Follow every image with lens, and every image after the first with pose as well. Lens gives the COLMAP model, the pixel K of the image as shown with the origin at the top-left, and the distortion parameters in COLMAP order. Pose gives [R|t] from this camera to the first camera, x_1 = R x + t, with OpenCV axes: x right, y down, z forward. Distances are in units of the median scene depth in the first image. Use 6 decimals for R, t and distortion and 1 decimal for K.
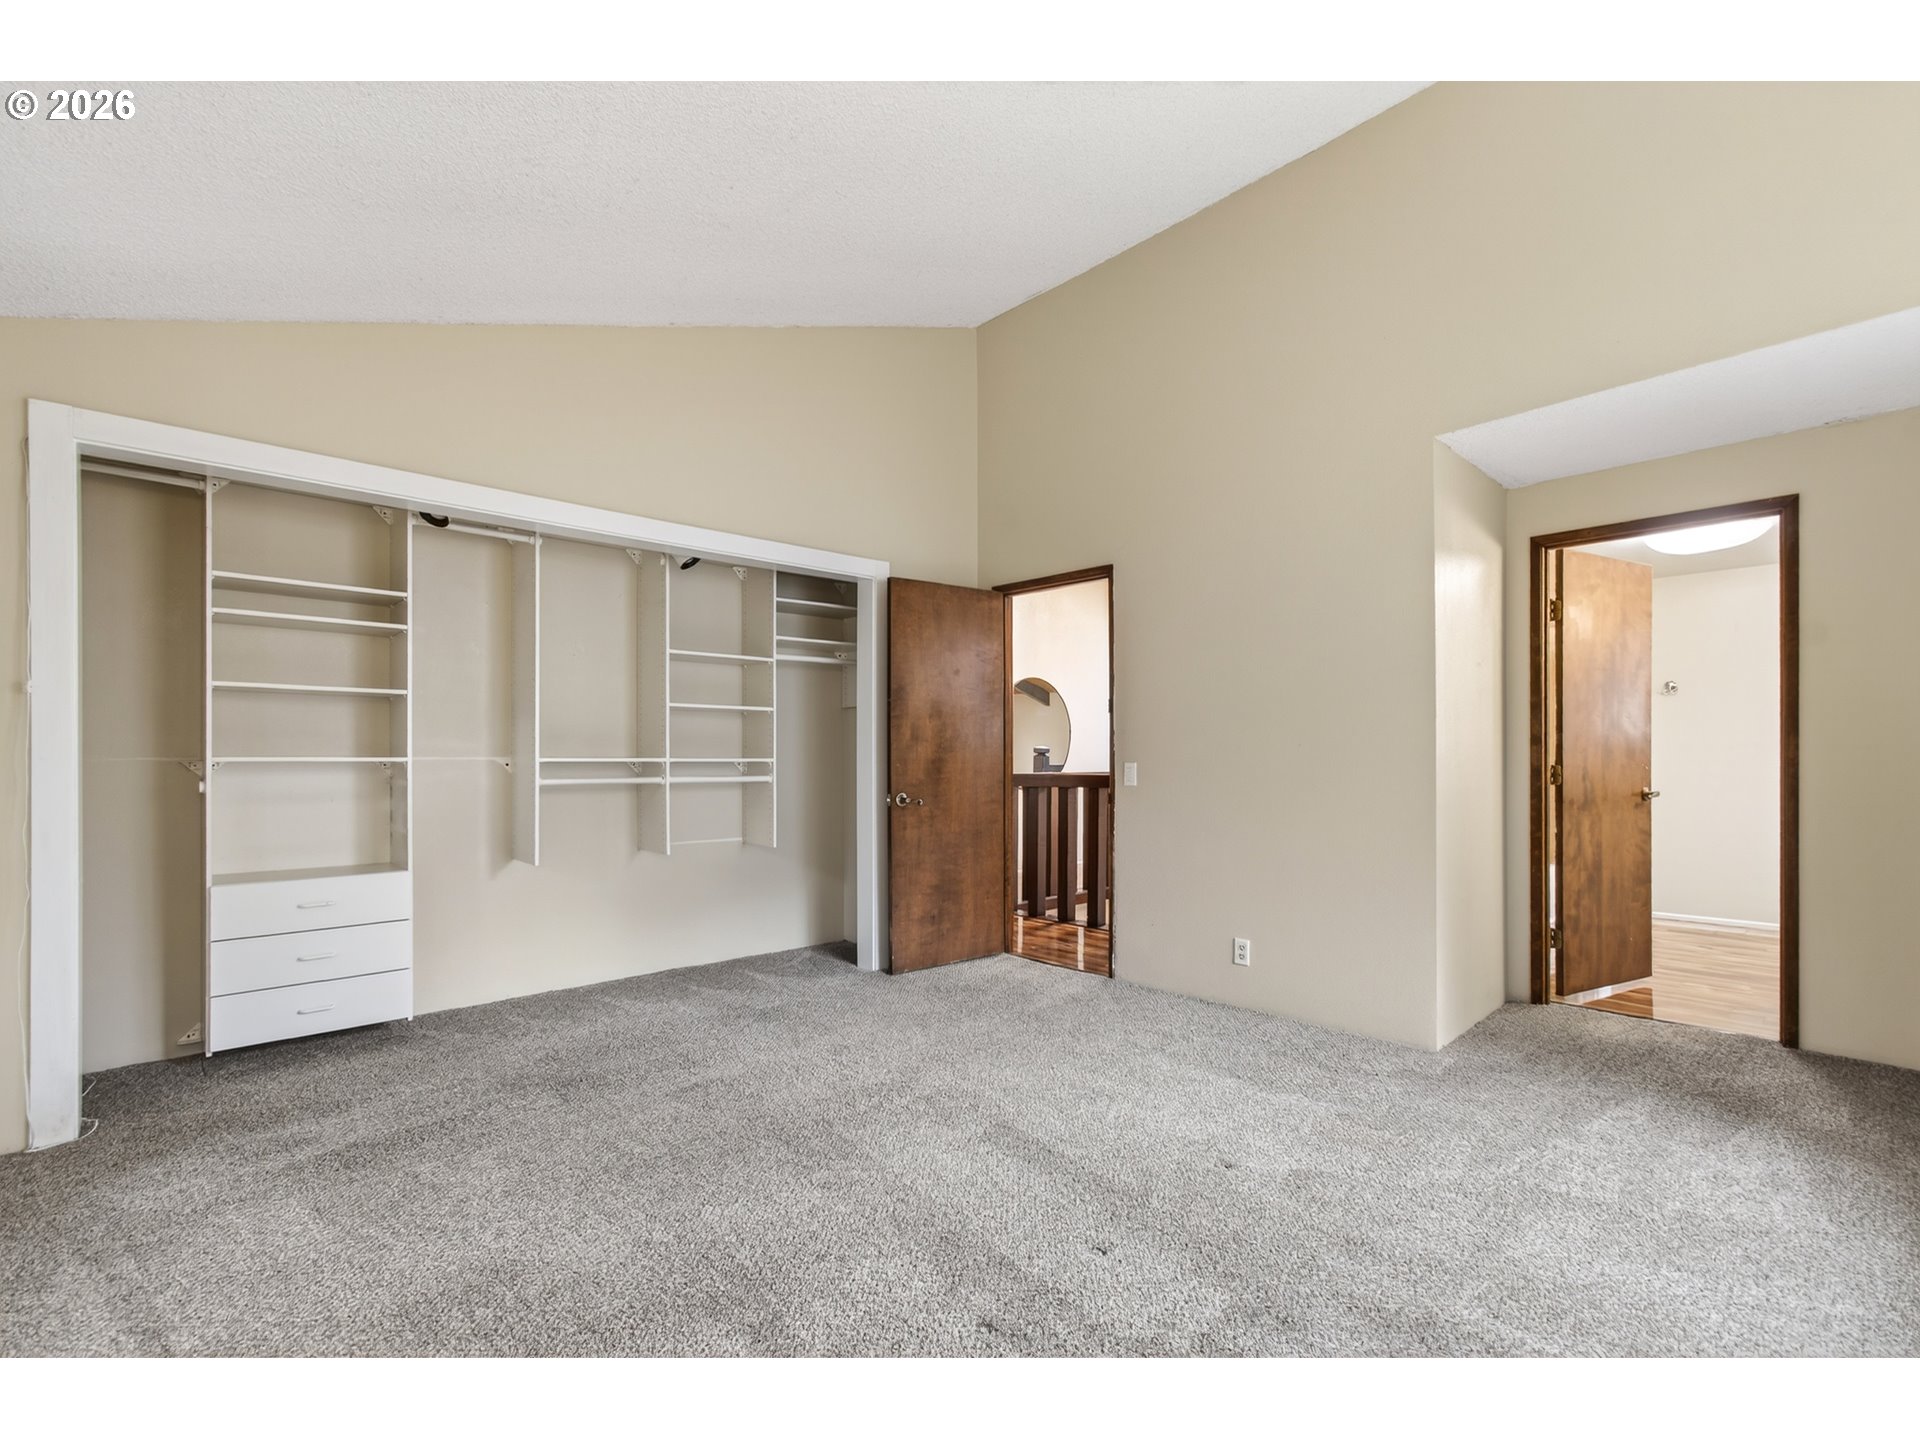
lens RADIAL K [[864.7, 0, 969.3], [0, 864.7, 740.6], [0, 0, 1]] dist [-0.003453, 0.001599]
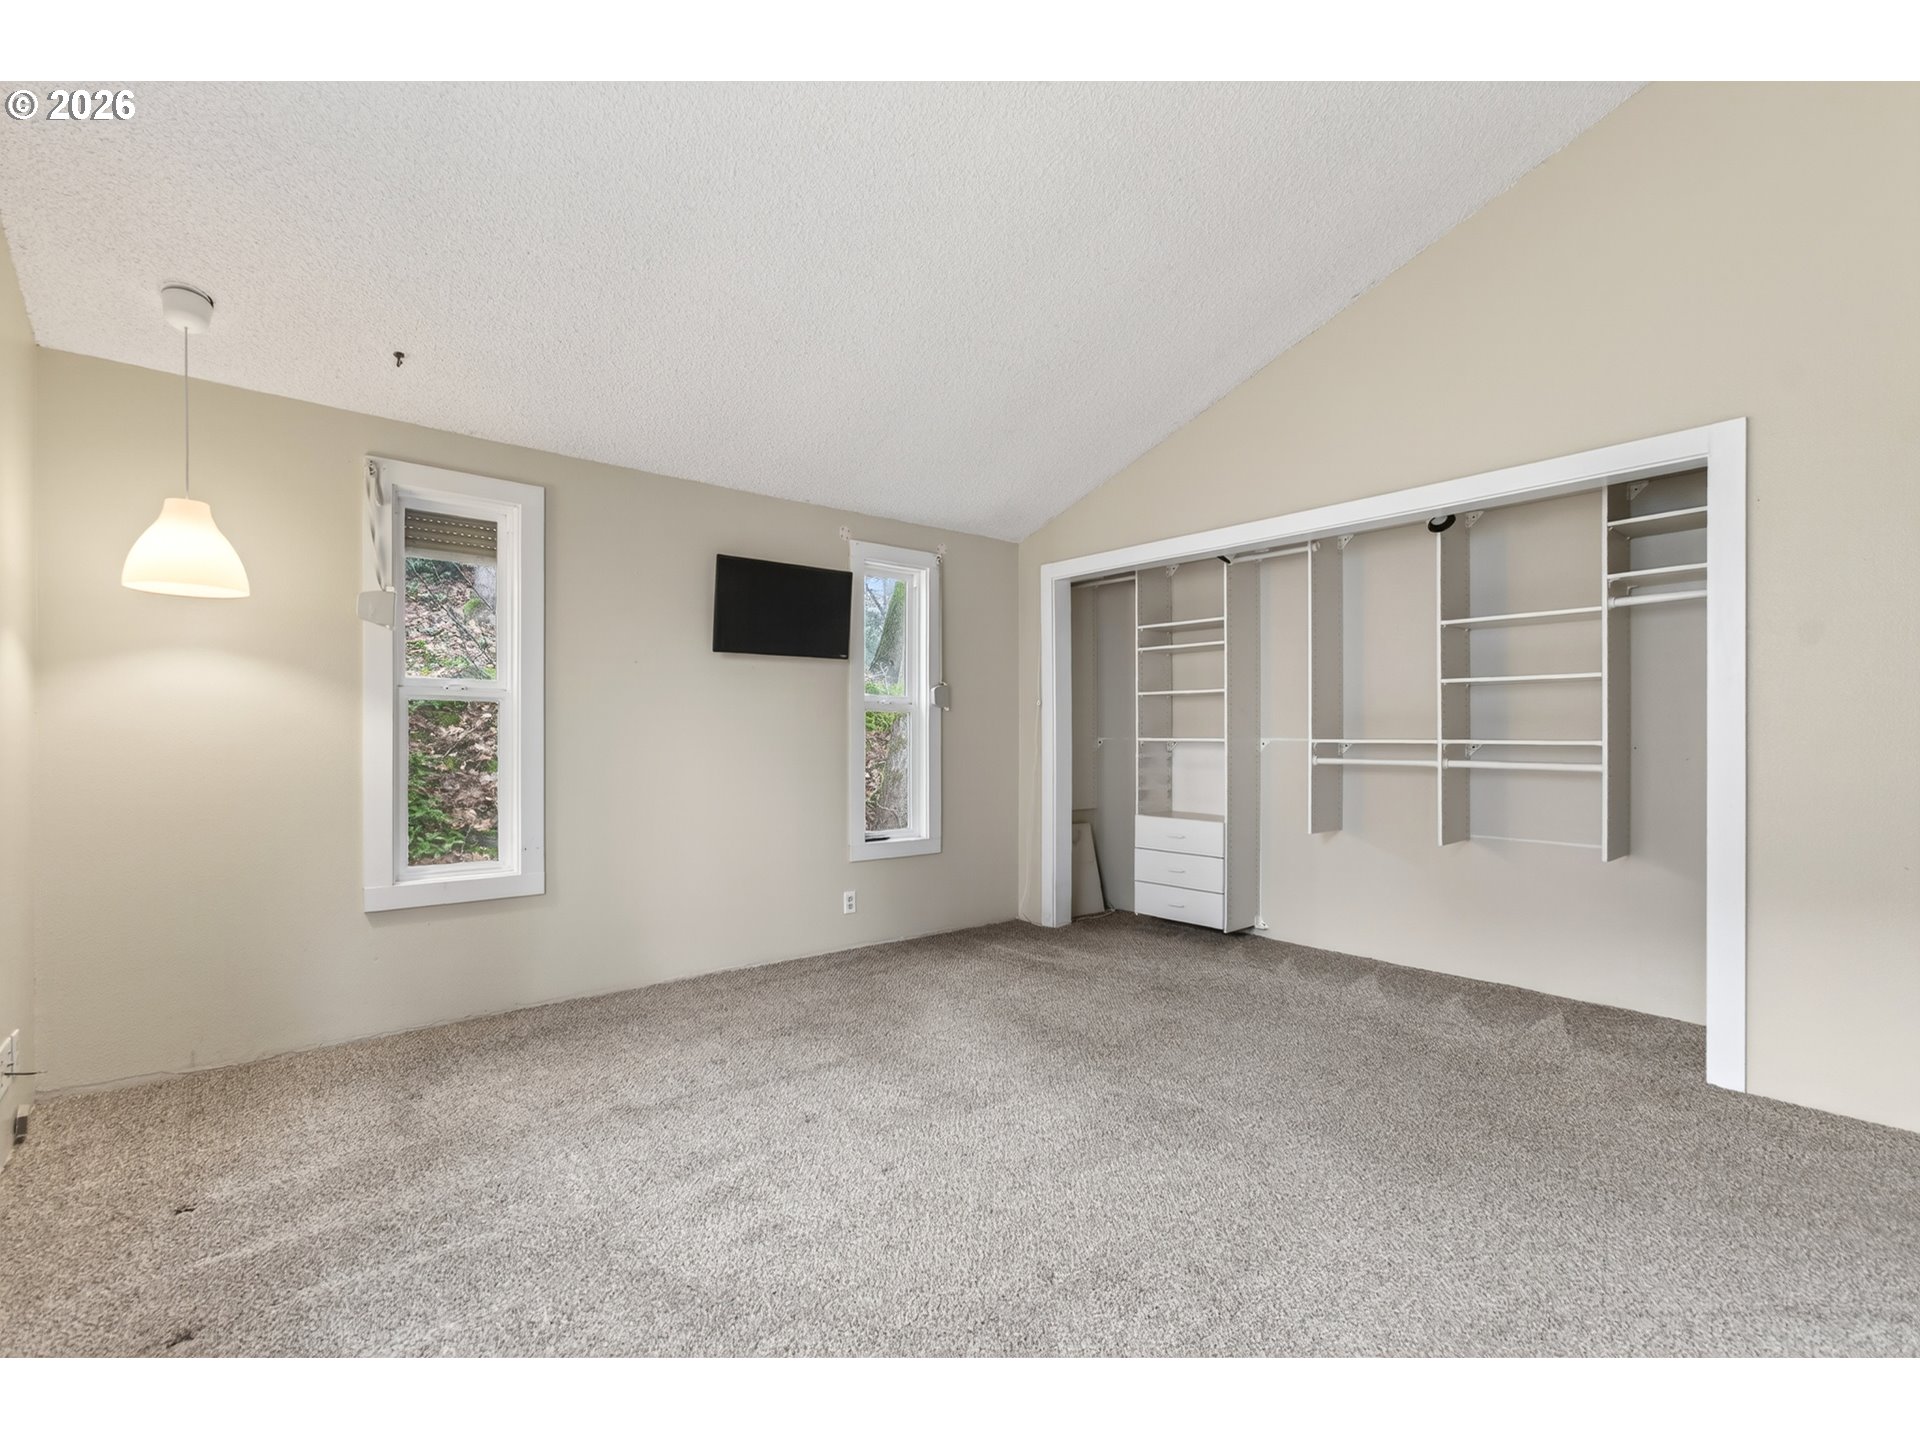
lens RADIAL K [[864.7, 0, 967.3], [0, 864.7, 728.2], [0, 0, 1]] dist [-0.003453, 0.001599]
pose [[-0.034041, -0.012786, -0.999339, 0.633815], [0.007189, 0.999889, -0.013037, 0.016907], [0.999395, -0.007628, -0.033945, 0.573118]]
